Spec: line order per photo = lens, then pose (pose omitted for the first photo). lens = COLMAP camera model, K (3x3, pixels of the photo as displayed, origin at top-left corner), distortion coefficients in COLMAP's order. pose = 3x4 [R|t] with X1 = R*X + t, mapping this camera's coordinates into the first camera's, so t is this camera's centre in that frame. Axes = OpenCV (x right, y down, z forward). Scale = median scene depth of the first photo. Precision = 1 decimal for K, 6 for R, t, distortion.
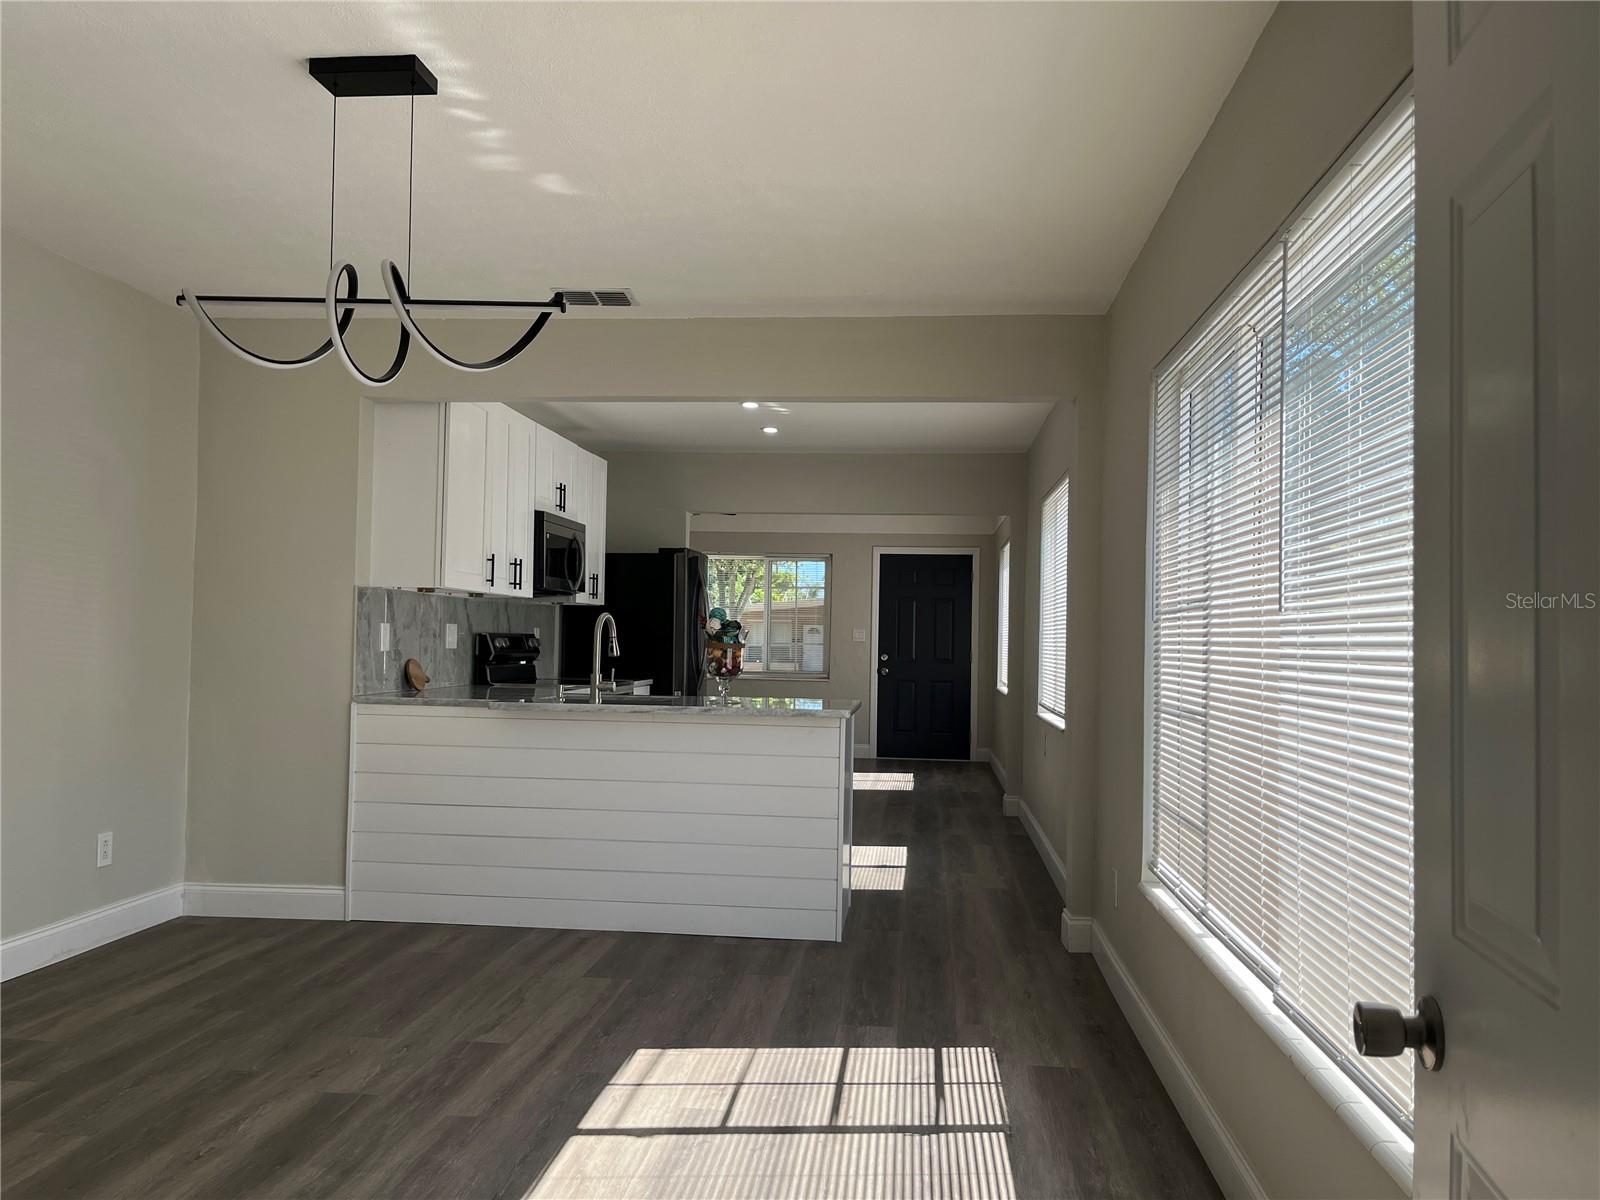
lens RADIAL K [[1203.0, 0, 799.5], [0, 1203.0, 602.8], [0, 0, 1]] dist [-0.002285, -0.020283]
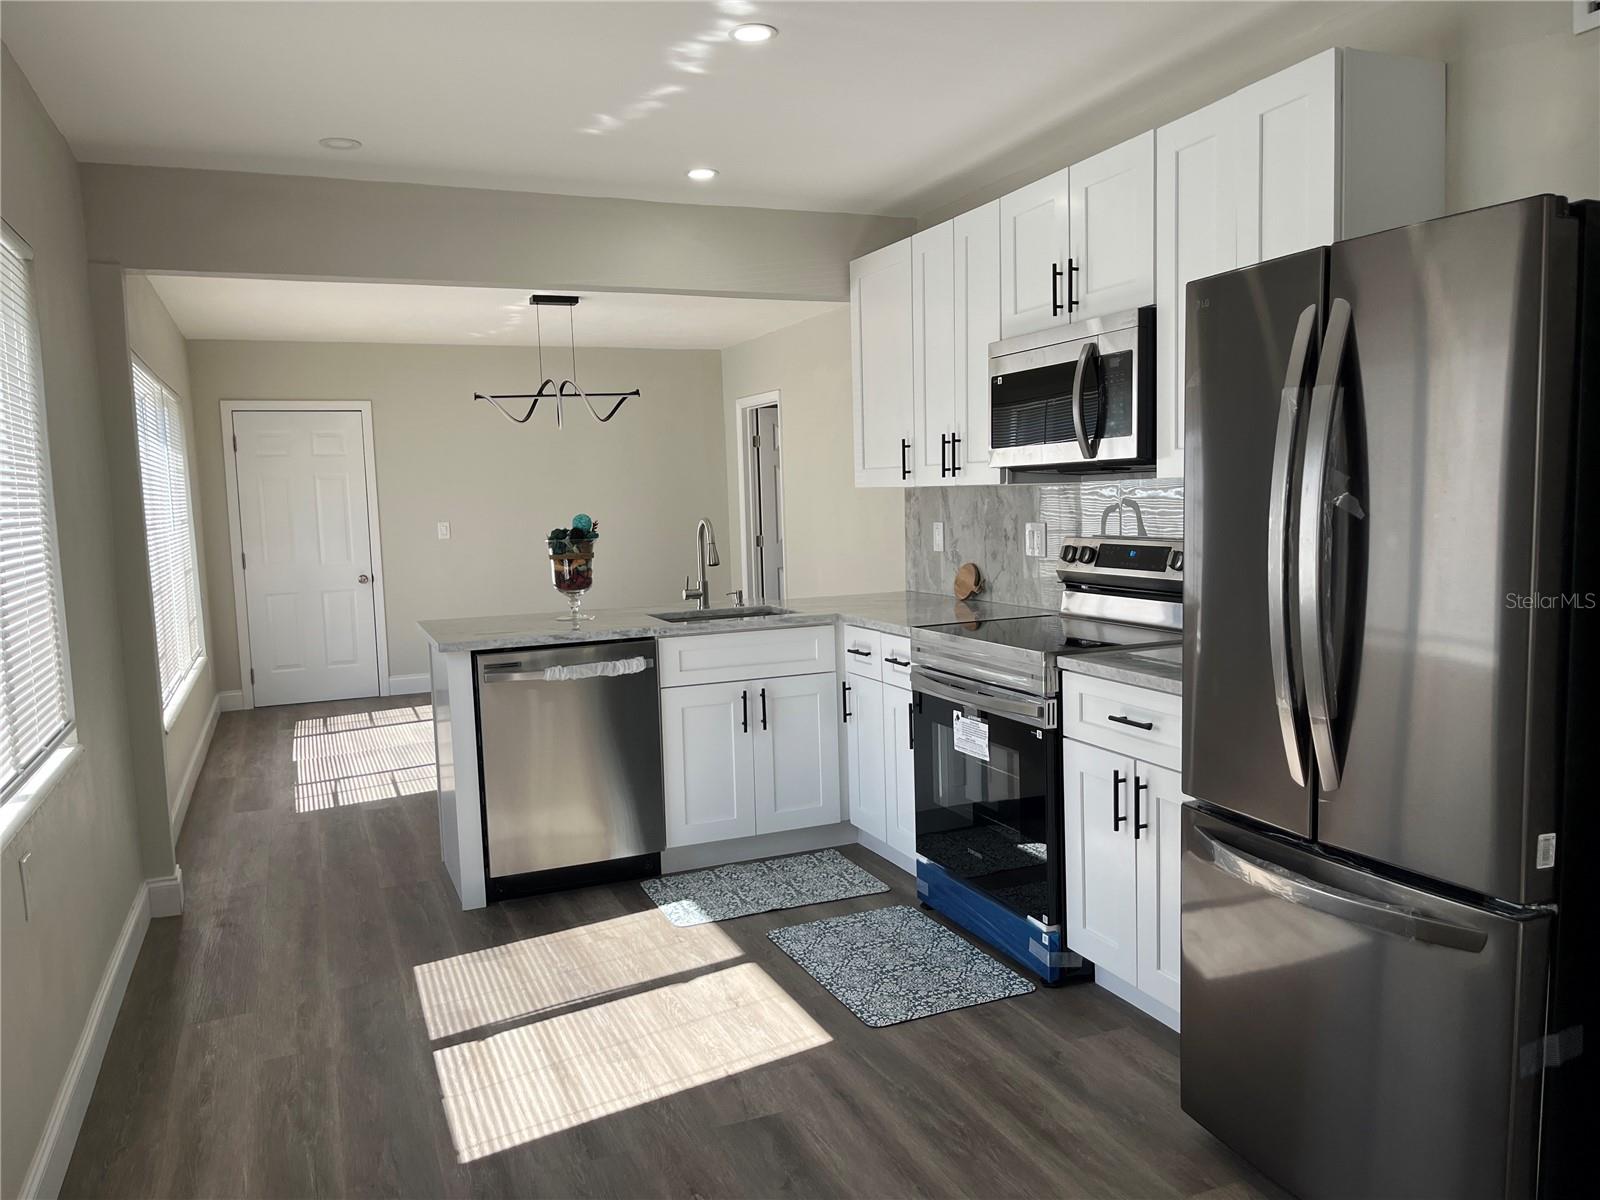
lens RADIAL K [[1203.0, 0, 811.6], [0, 1203.0, 598.7], [0, 0, 1]] dist [-0.002285, -0.020283]
pose [[-0.874819, 0.053260, -0.481514, 0.164757], [0.031406, 0.998082, 0.053340, 0.018565], [0.483431, 0.031541, -0.874814, 1.425344]]
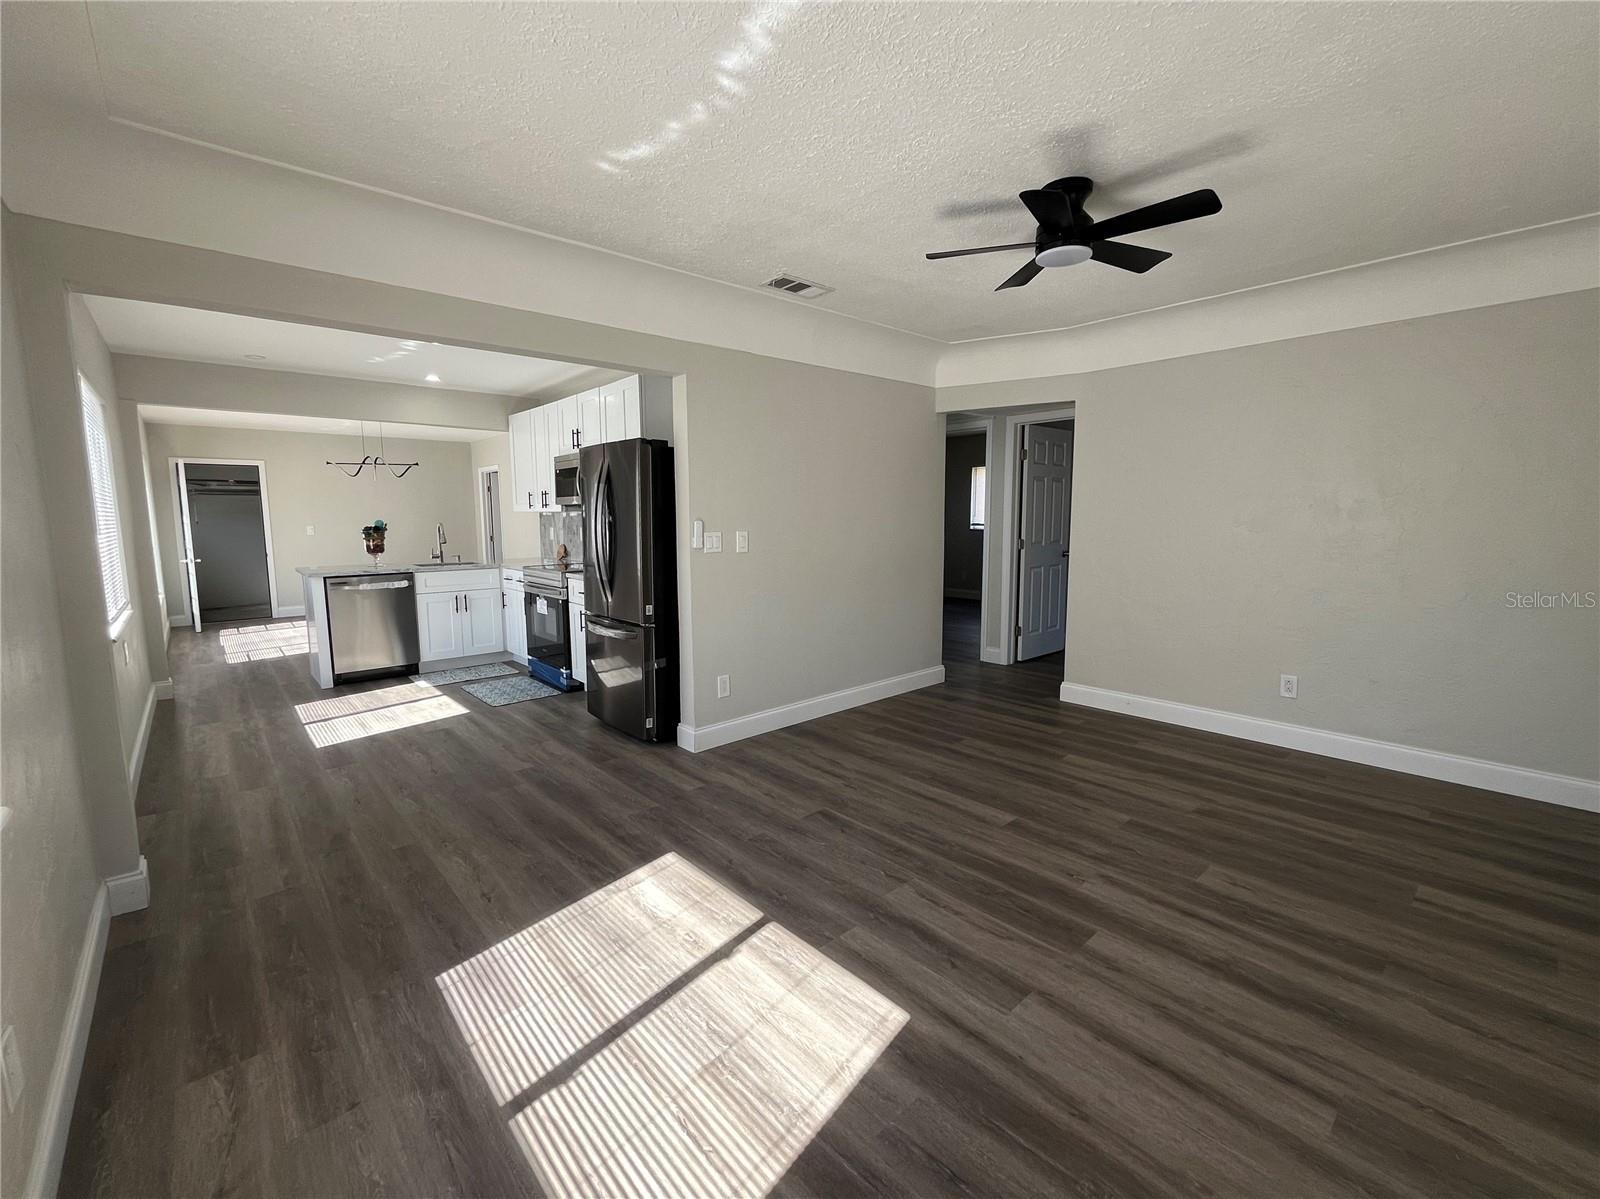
lens RADIAL K [[659.8, 0, 795.7], [0, 659.8, 594.1], [0, 0, 1]] dist [-0.023972, 0.000281]
pose [[-0.661973, 0.073211, -0.745944, 0.229212], [0.014818, 0.996302, 0.084633, 0.035059], [0.749382, 0.044972, -0.660609, 1.733830]]
